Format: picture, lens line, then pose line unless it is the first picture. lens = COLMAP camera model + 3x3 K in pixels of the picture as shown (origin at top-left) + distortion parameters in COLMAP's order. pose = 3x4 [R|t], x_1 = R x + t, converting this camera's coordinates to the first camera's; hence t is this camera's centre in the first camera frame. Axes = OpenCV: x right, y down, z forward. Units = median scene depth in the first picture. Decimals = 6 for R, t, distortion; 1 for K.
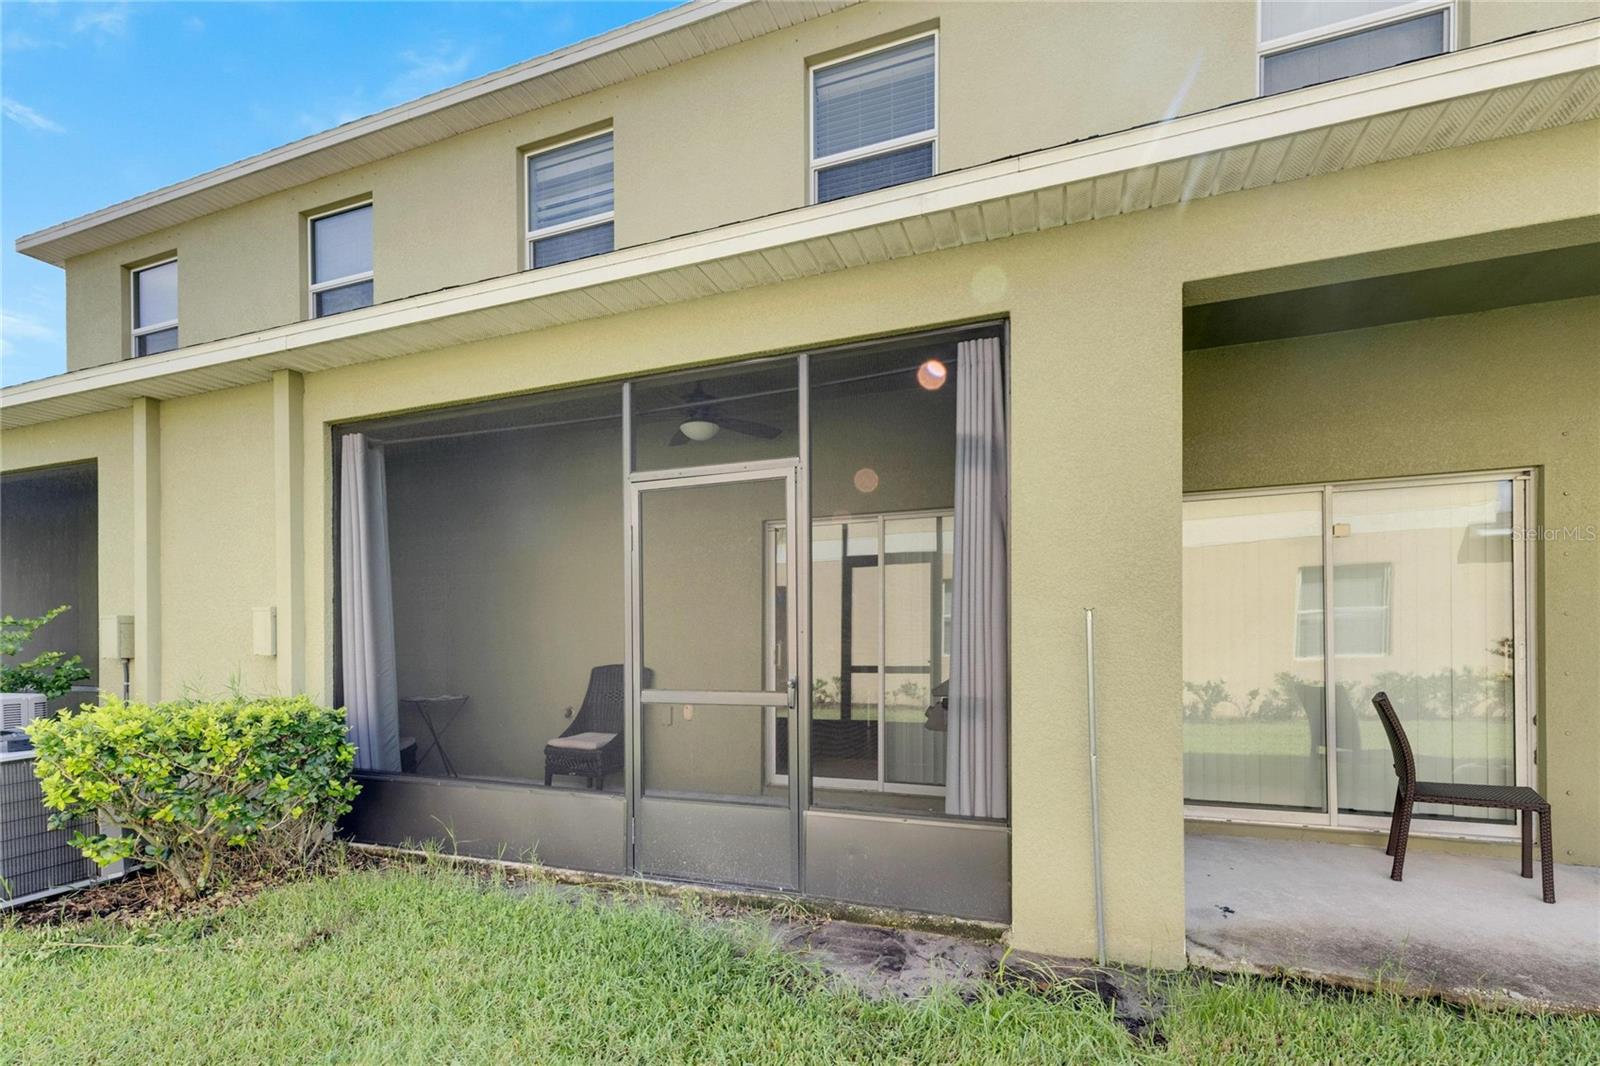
lens RADIAL K [[724.4, 0, 819.1], [0, 724.4, 533.5], [0, 0, 1]] dist [0.002682, 0.001026]
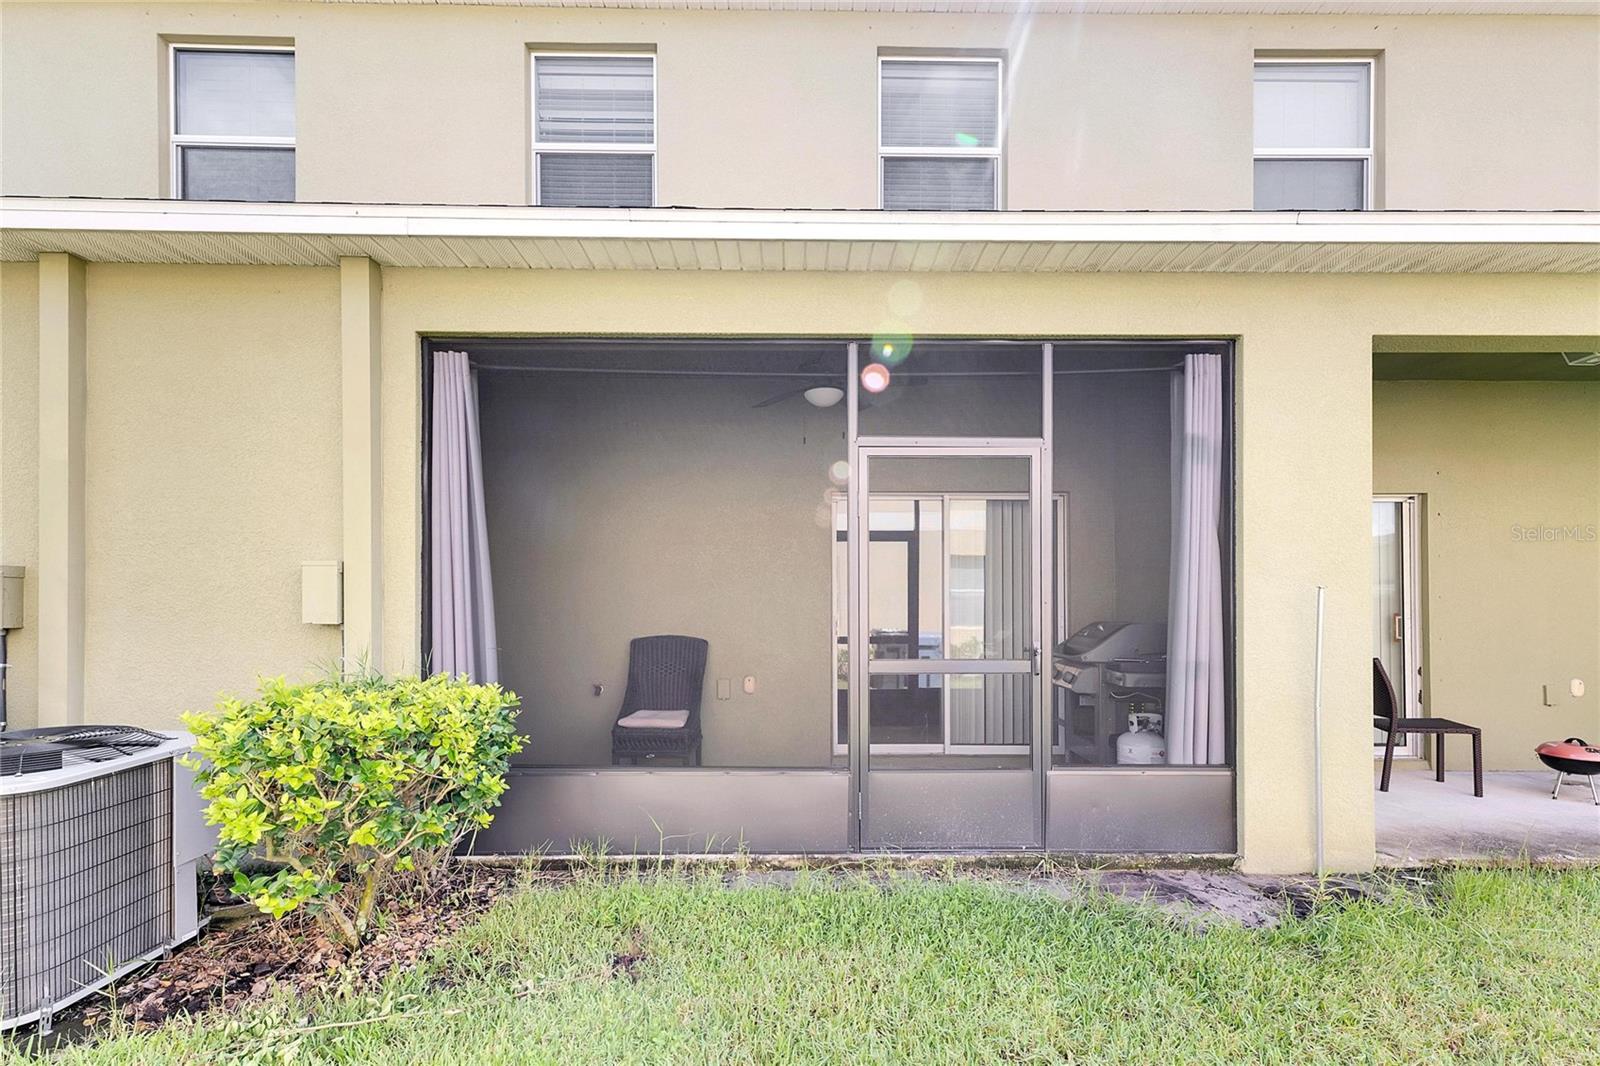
lens RADIAL K [[684.4, 0, 800.0], [0, 684.4, 517.0], [0, 0, 1]] dist [0.002485, 0.000189]
pose [[0.932007, 0.061222, 0.357233, -0.710035], [-0.061147, 0.998062, -0.011516, 0.042468], [-0.357245, -0.011111, 0.933944, 0.187493]]
